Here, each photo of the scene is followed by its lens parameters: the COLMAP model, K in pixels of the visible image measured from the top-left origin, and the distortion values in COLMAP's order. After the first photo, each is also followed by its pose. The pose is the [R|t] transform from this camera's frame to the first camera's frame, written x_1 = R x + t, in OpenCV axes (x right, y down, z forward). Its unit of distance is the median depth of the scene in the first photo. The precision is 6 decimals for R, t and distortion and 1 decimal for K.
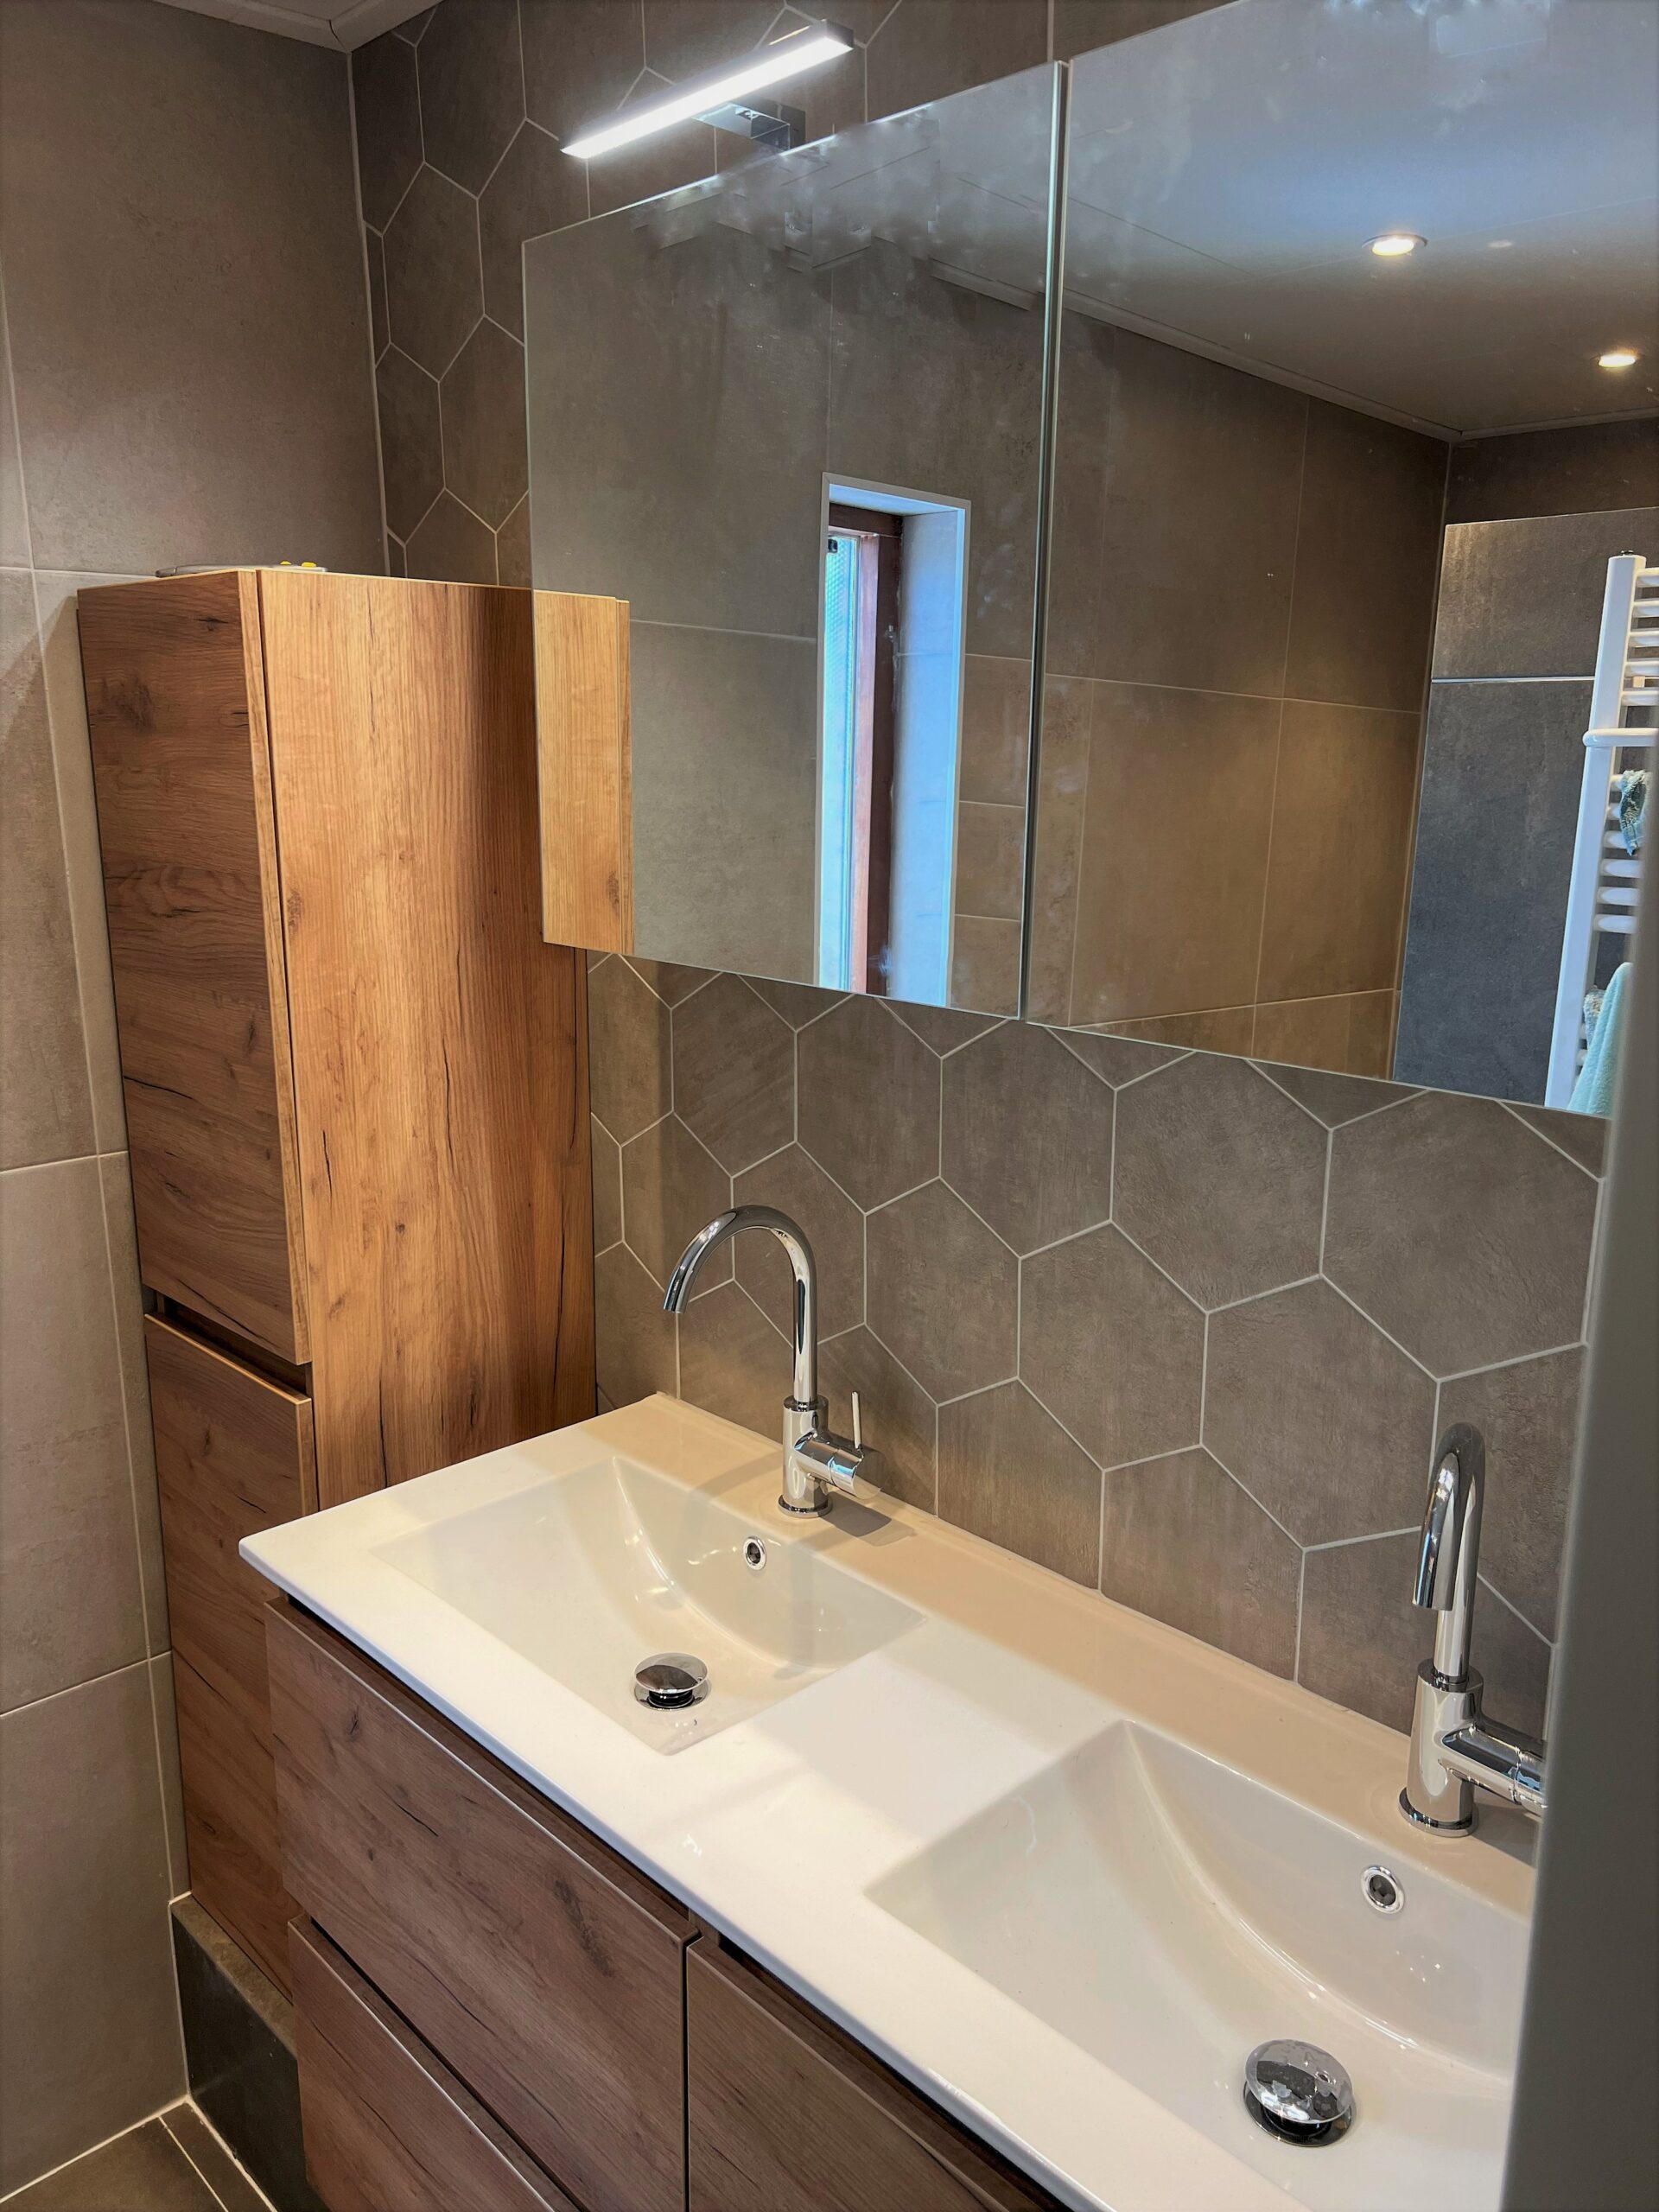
lens RADIAL K [[1628.7, 0, 834.2], [0, 1628.7, 1095.5], [0, 0, 1]] dist [0.007821, -0.001740]
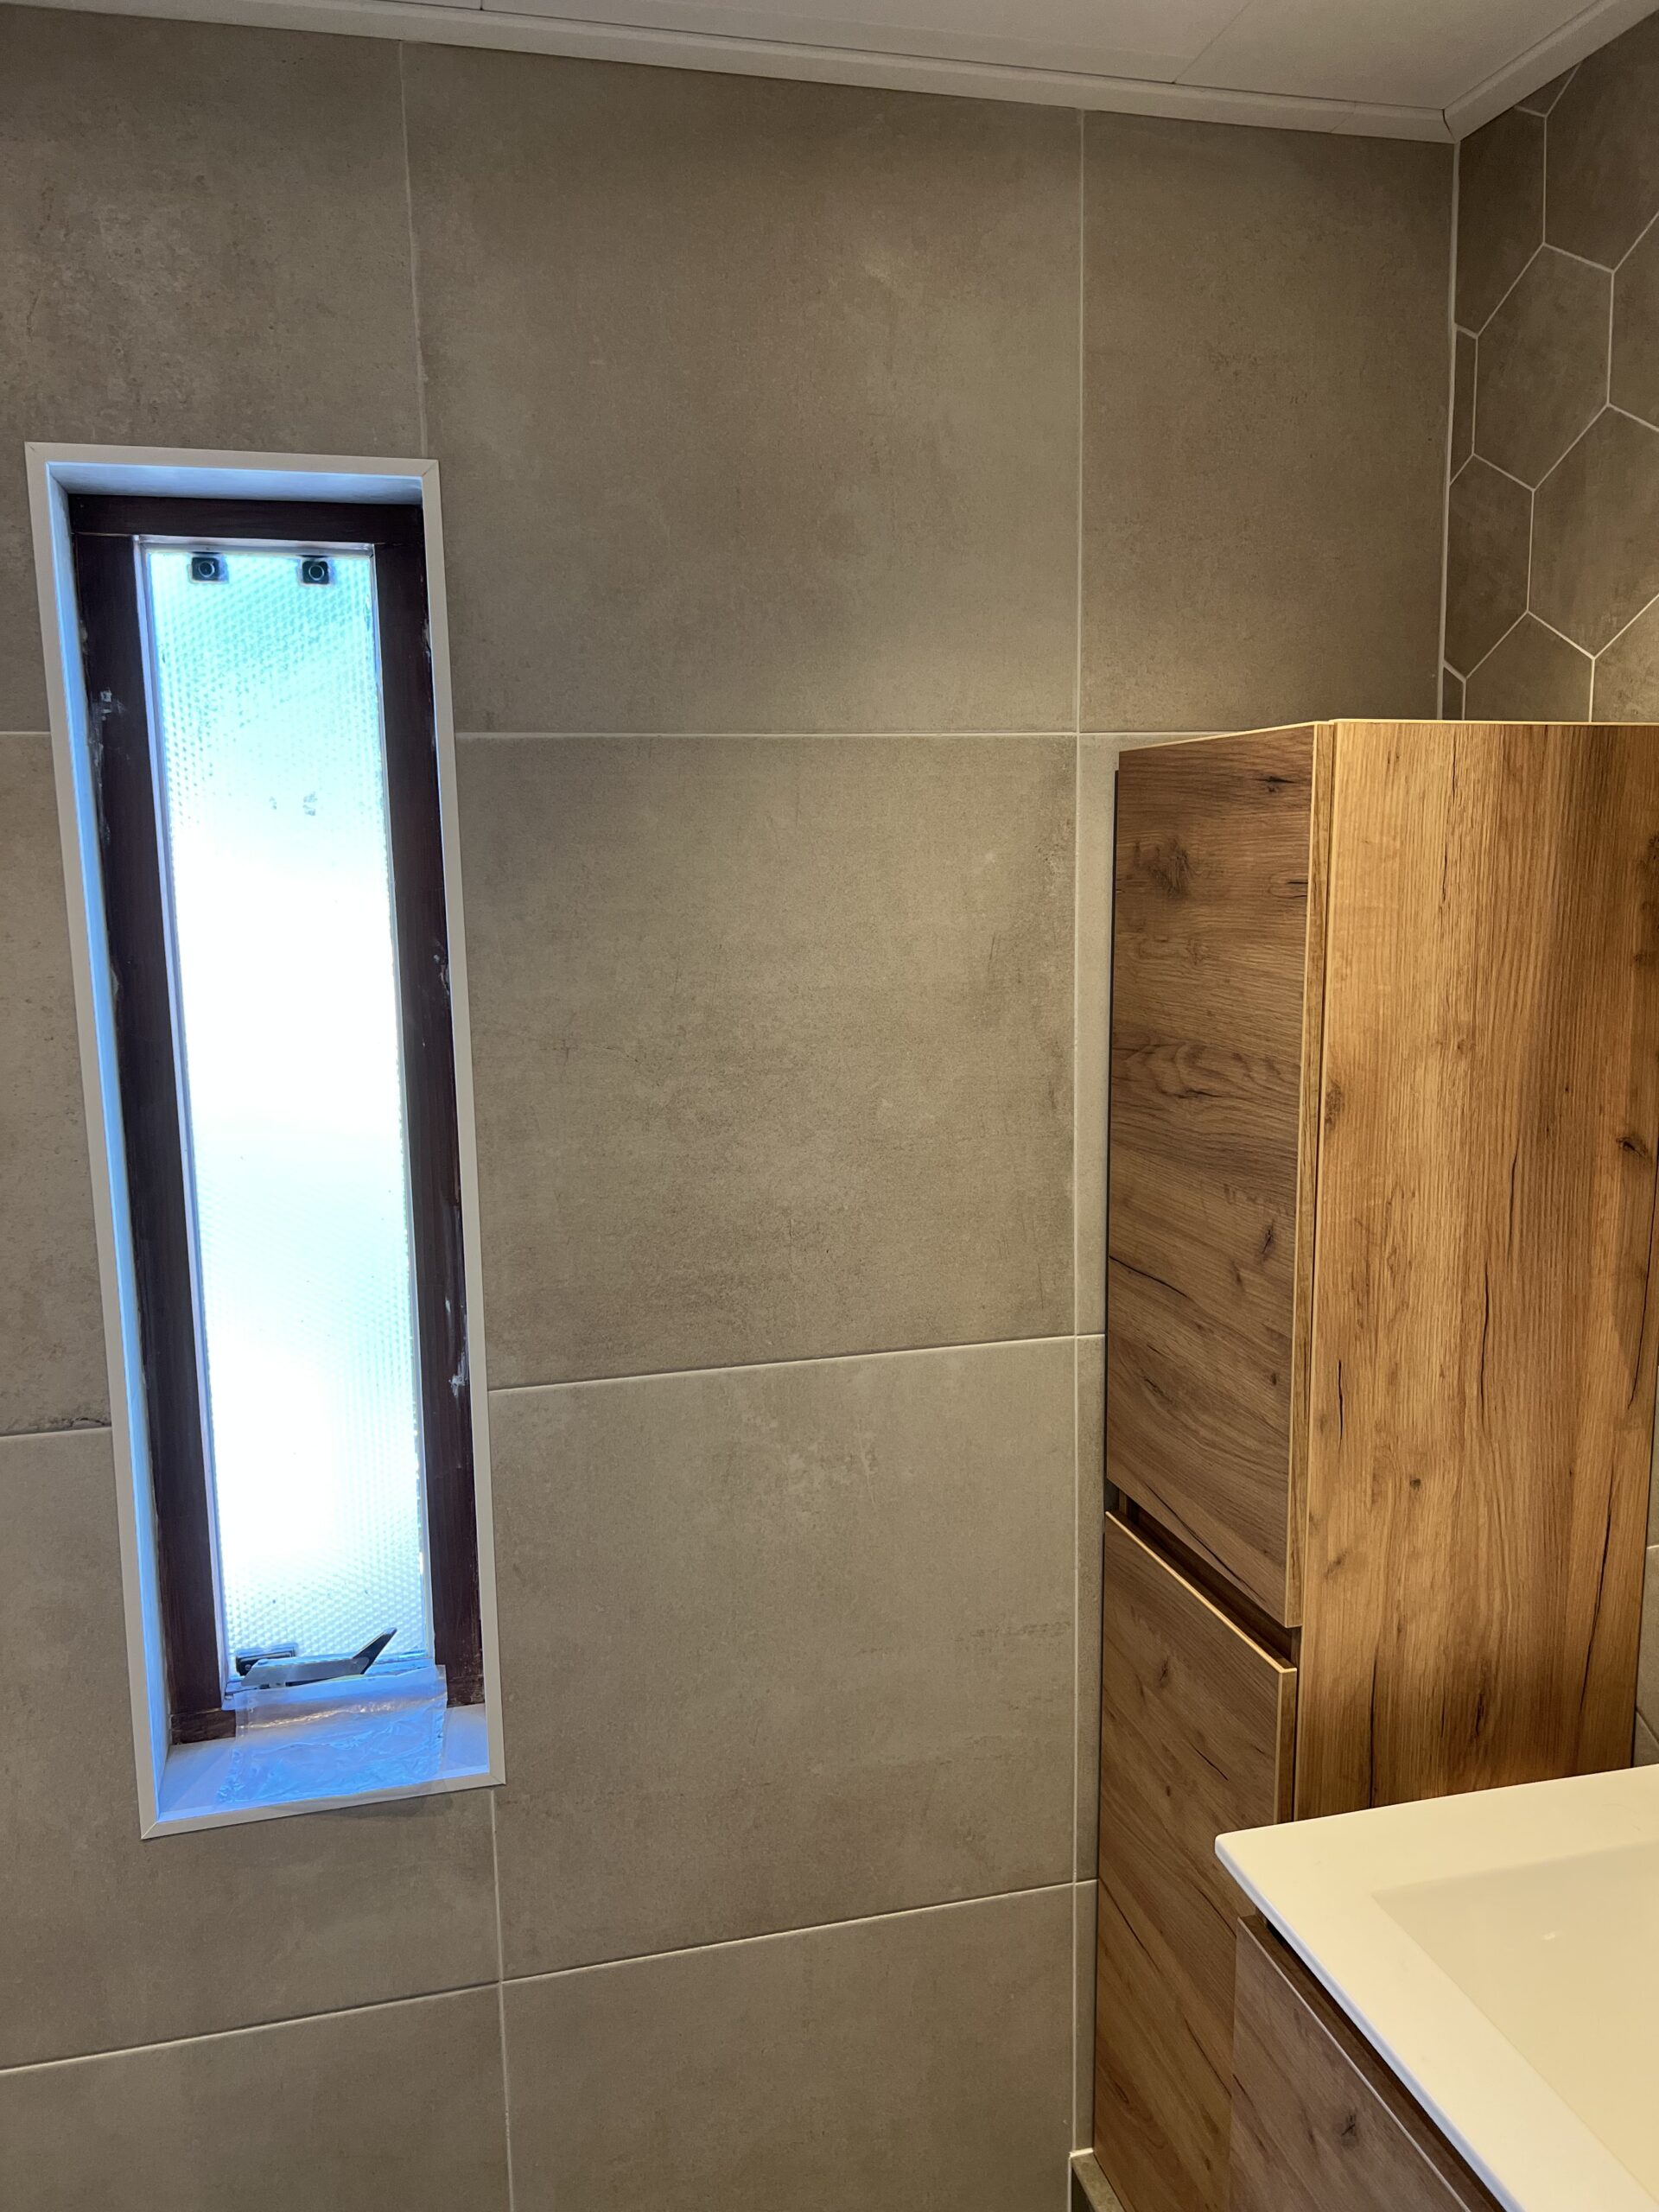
lens RADIAL K [[1604.3, 0, 819.9], [0, 1604.3, 1115.1], [0, 0, 1]] dist [0.004337, -0.011543]
pose [[0.859421, 0.069110, -0.506577, -0.124728], [-0.098019, 0.994714, -0.030588, -0.052286], [0.501785, 0.075941, 0.861652, 0.119474]]
